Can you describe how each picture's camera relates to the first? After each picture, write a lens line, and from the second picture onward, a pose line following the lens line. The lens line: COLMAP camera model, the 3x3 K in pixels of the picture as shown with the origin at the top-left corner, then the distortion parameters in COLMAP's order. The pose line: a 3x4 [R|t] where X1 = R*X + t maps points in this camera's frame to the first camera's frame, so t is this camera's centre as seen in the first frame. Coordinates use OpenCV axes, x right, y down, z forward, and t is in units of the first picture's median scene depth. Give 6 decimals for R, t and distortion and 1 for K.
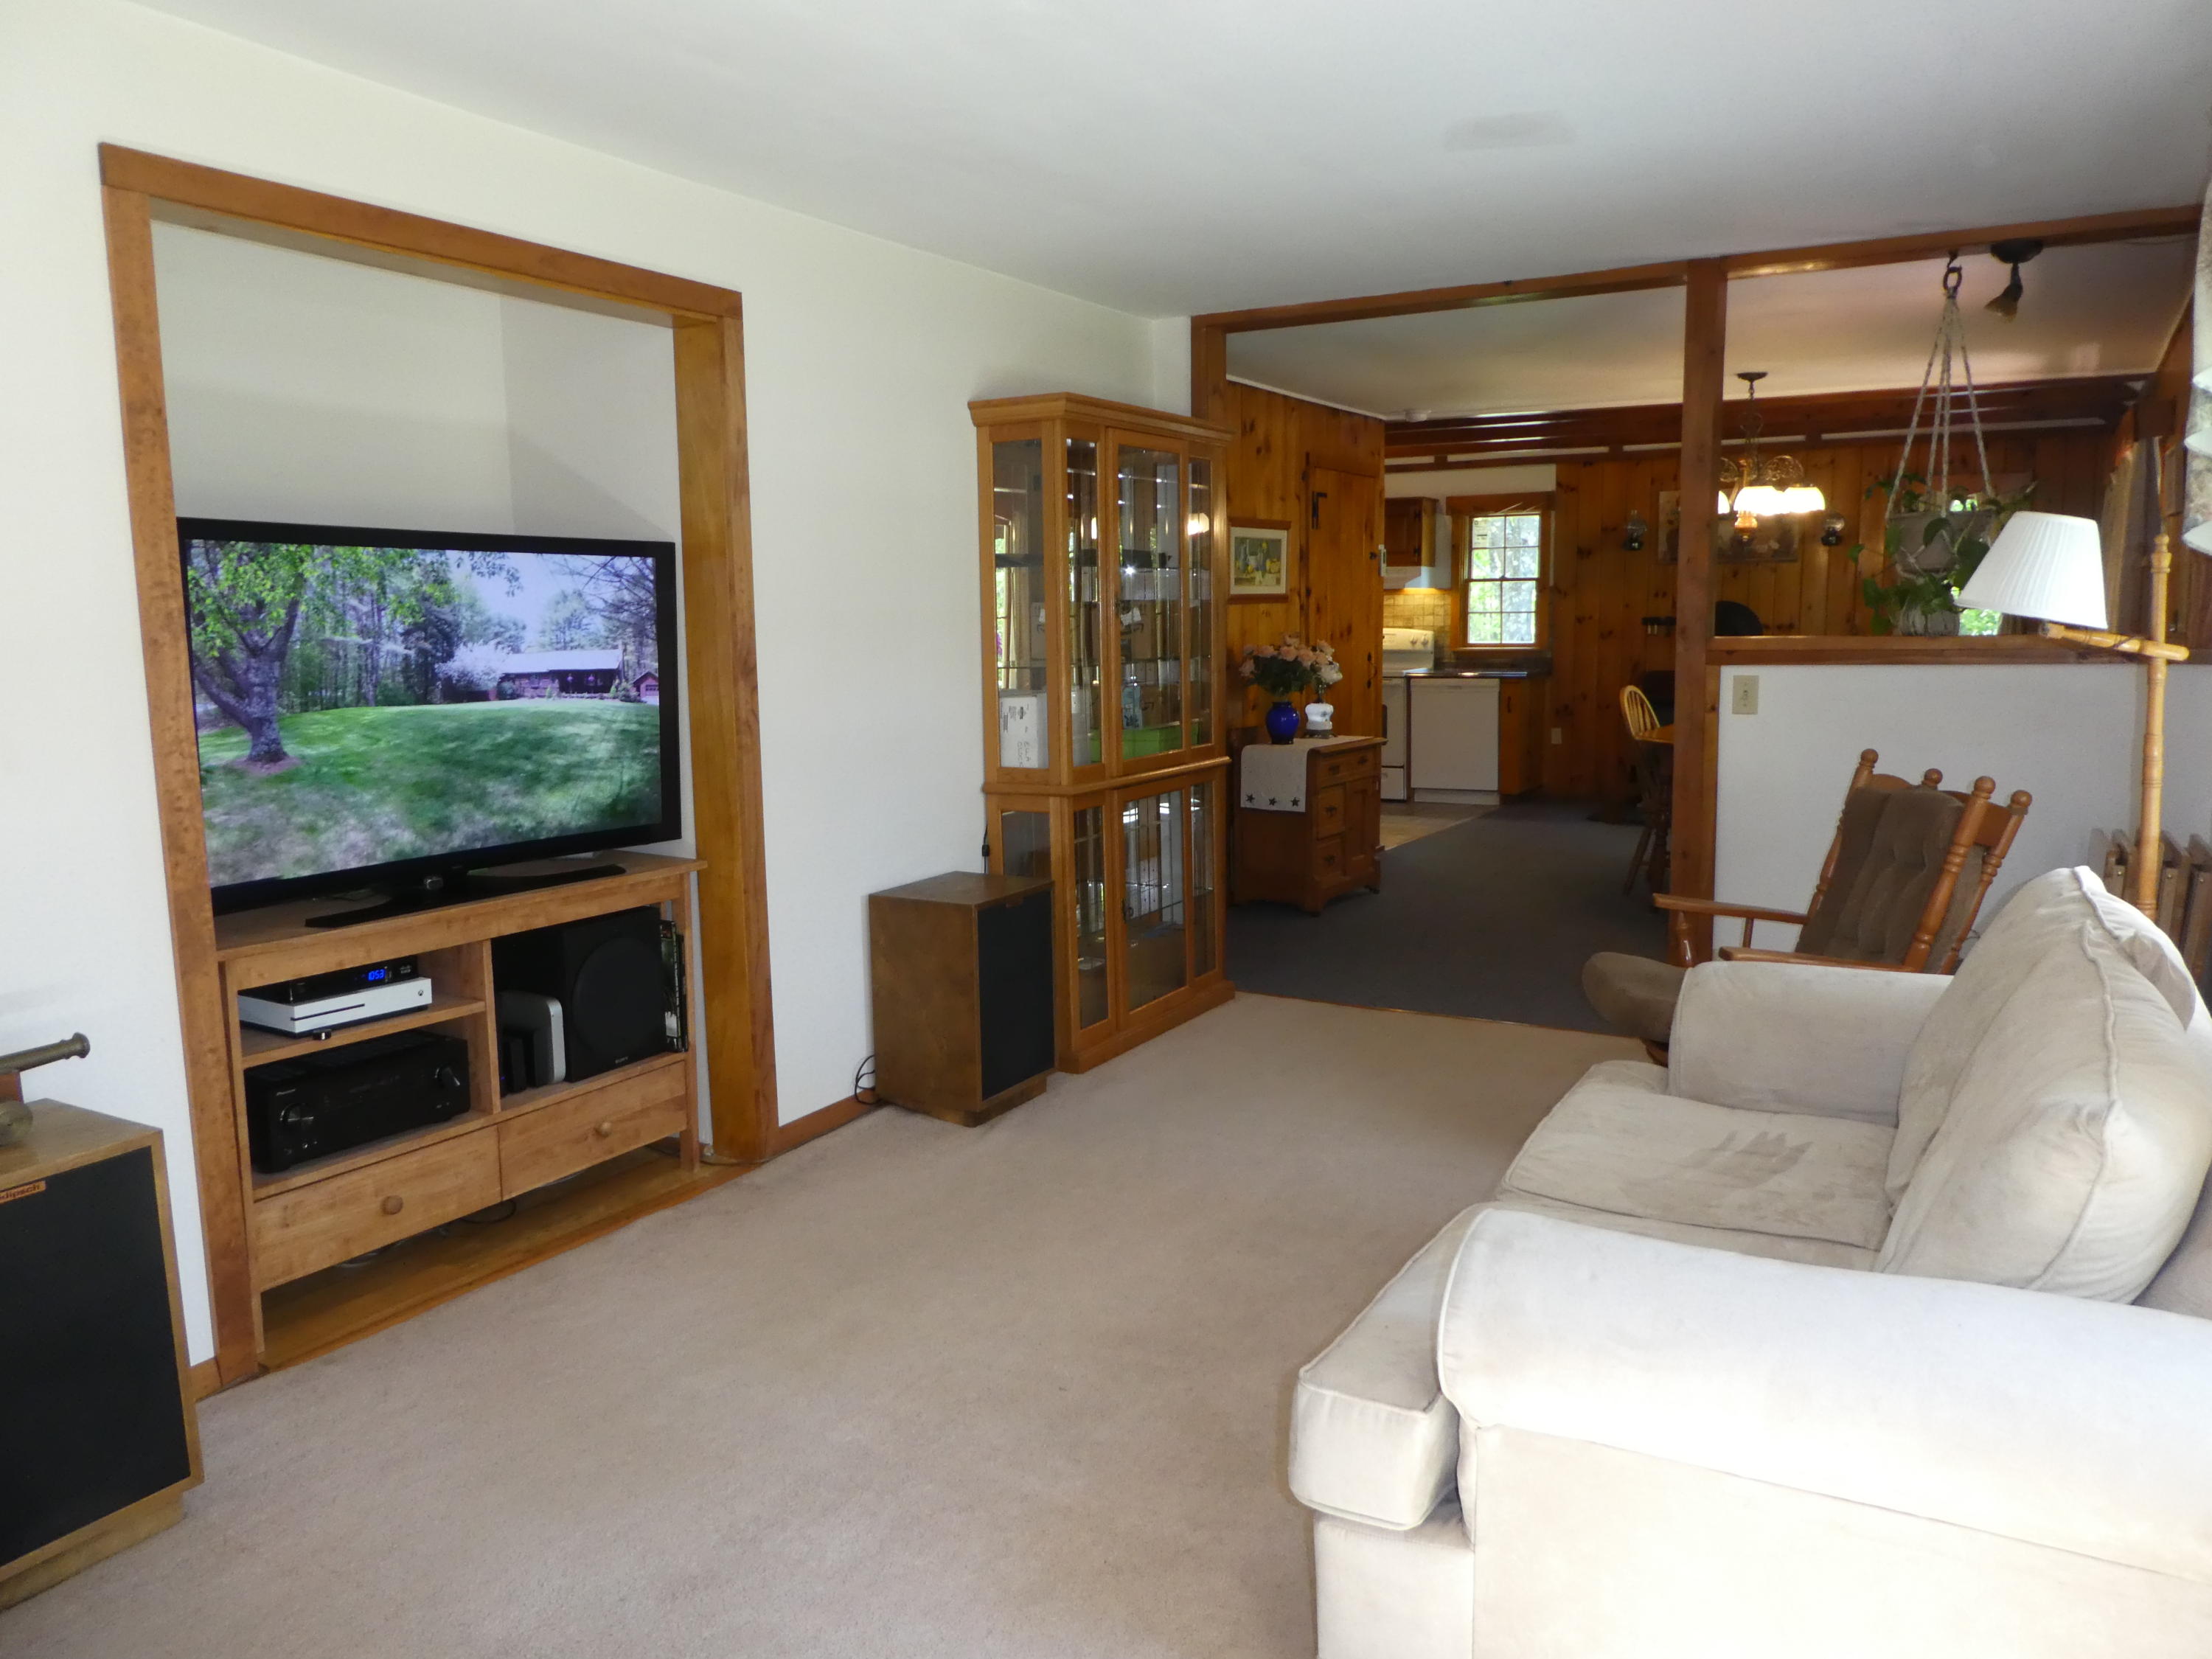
lens RADIAL K [[1580.0, 0, 1106.0], [0, 1580.0, 823.9], [0, 0, 1]] dist [-0.002967, -0.001196]
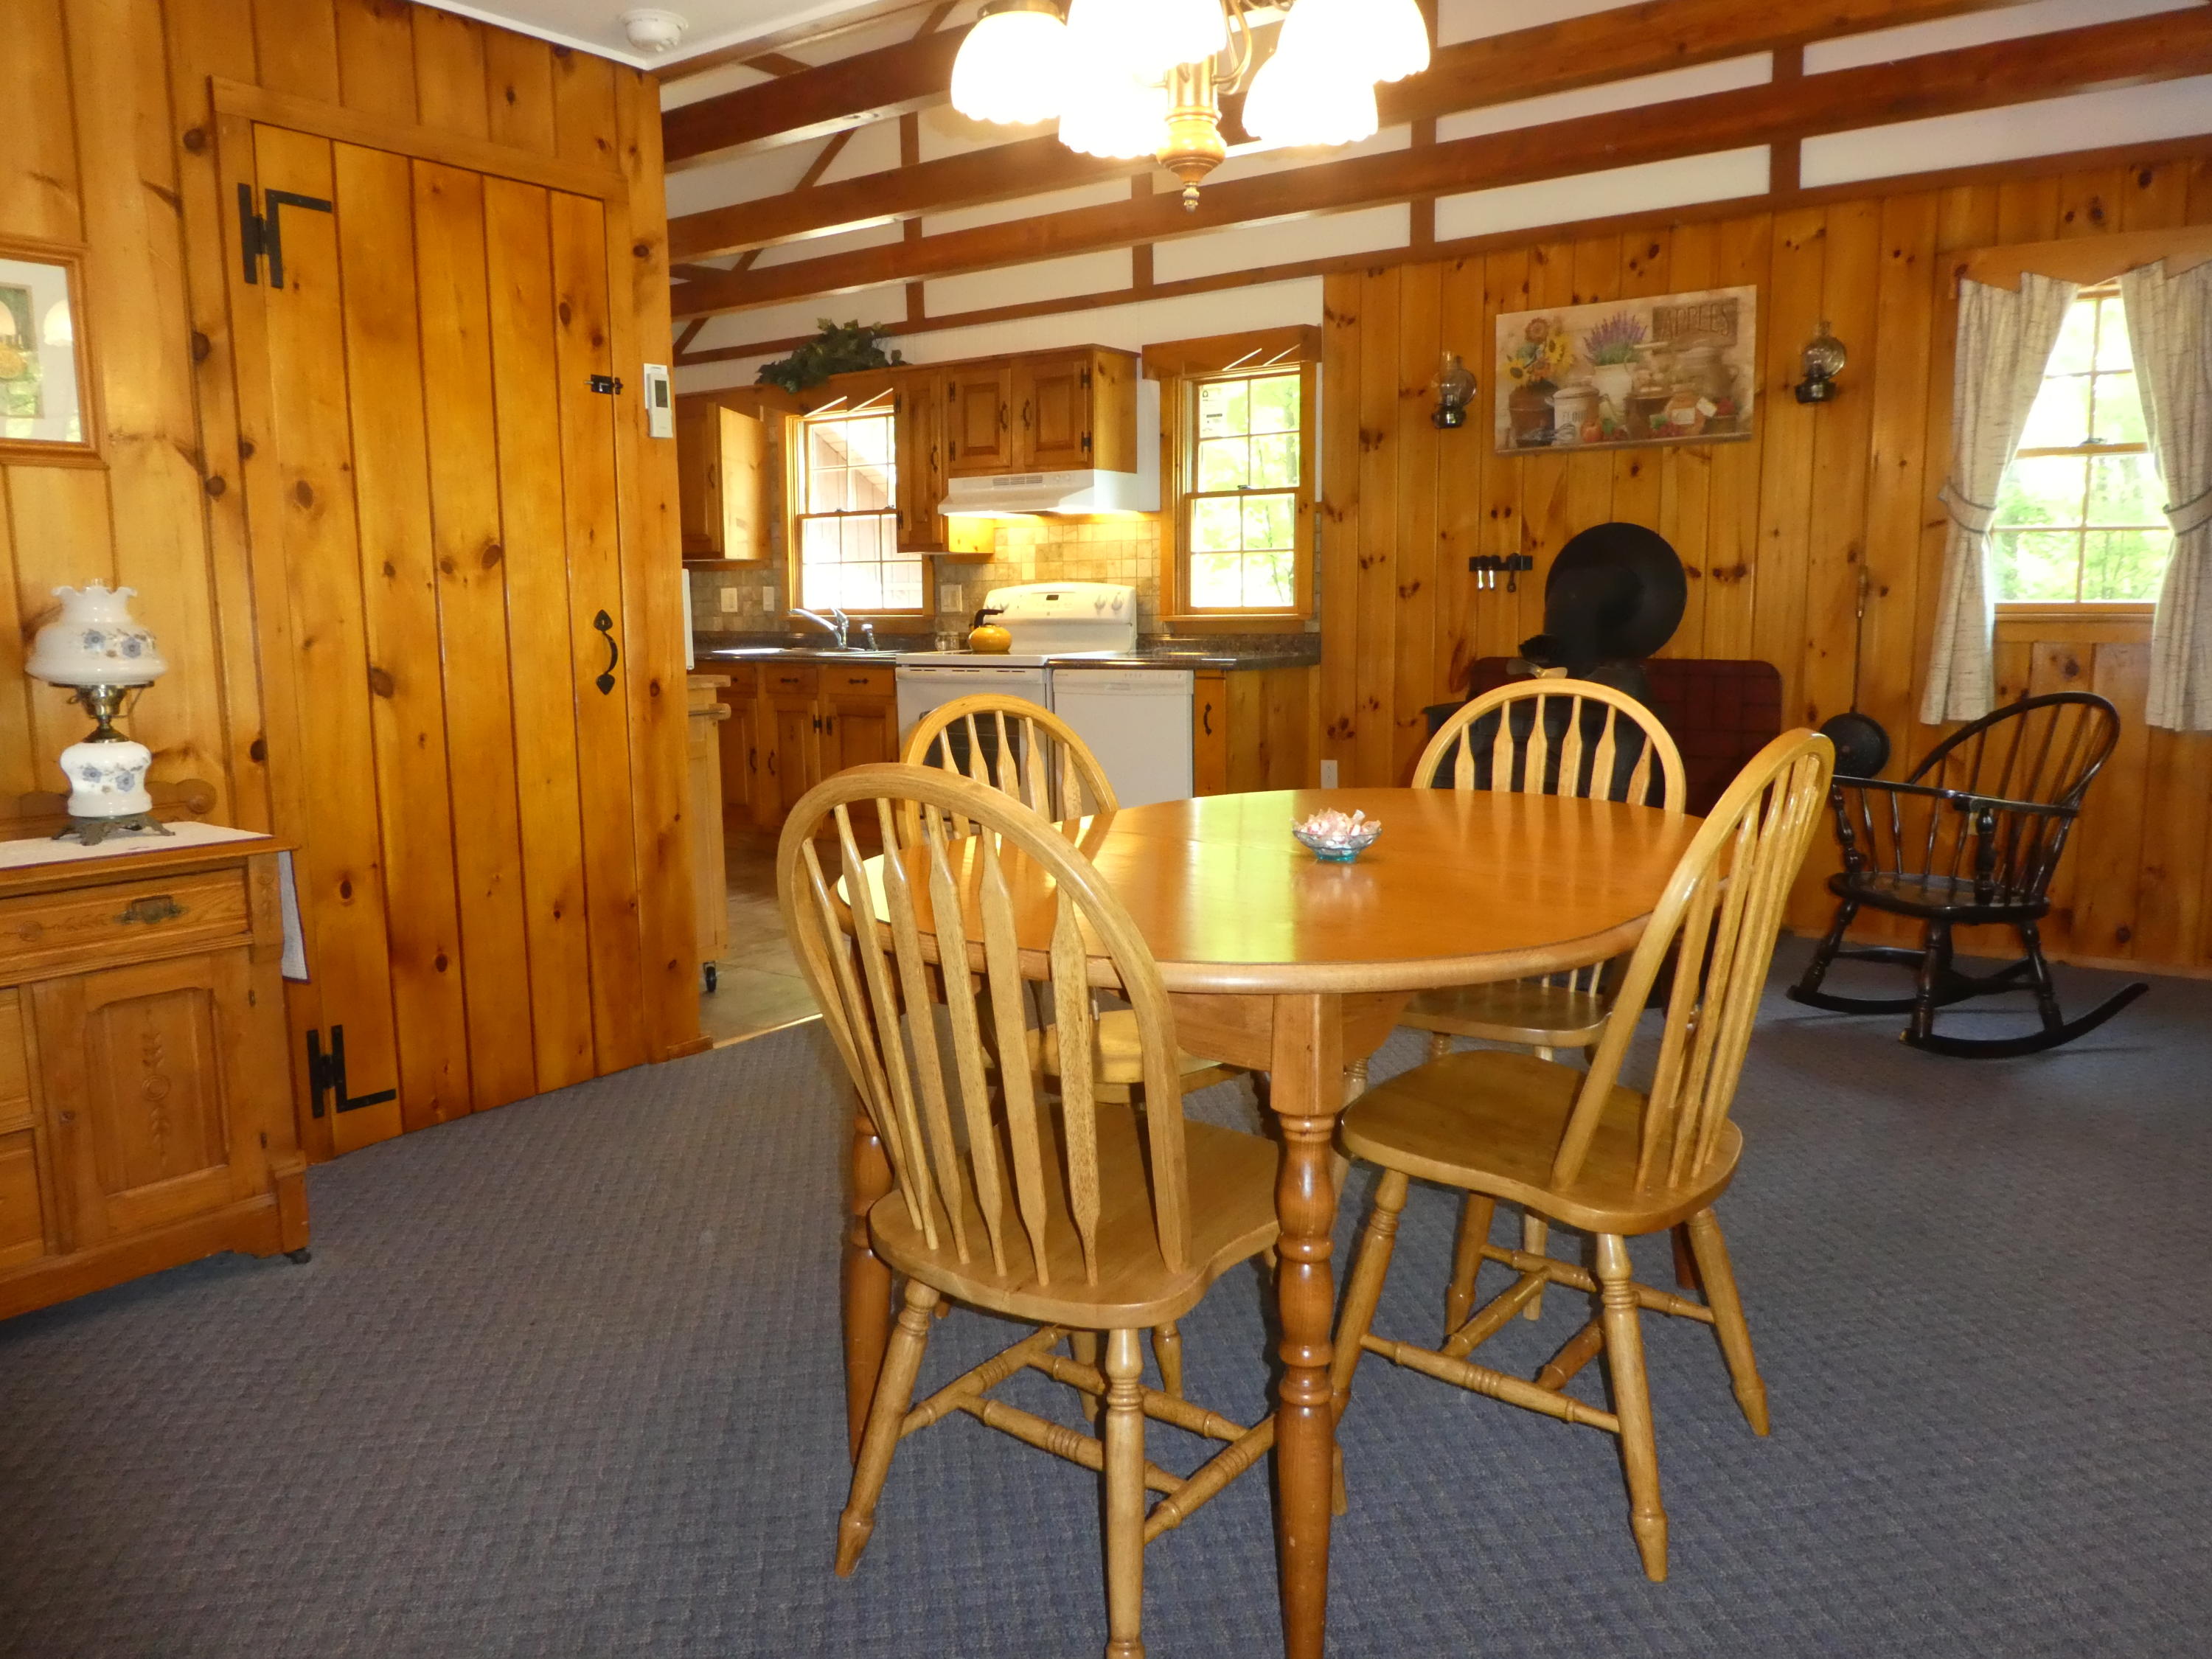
lens RADIAL K [[1580.0, 0, 1109.1], [0, 1580.0, 832.3], [0, 0, 1]] dist [-0.002967, -0.001196]
pose [[0.990503, 0.019322, -0.136128, 0.285640], [-0.017040, 0.999694, 0.017915, -0.044014], [0.136432, -0.015425, 0.990529, 0.442098]]
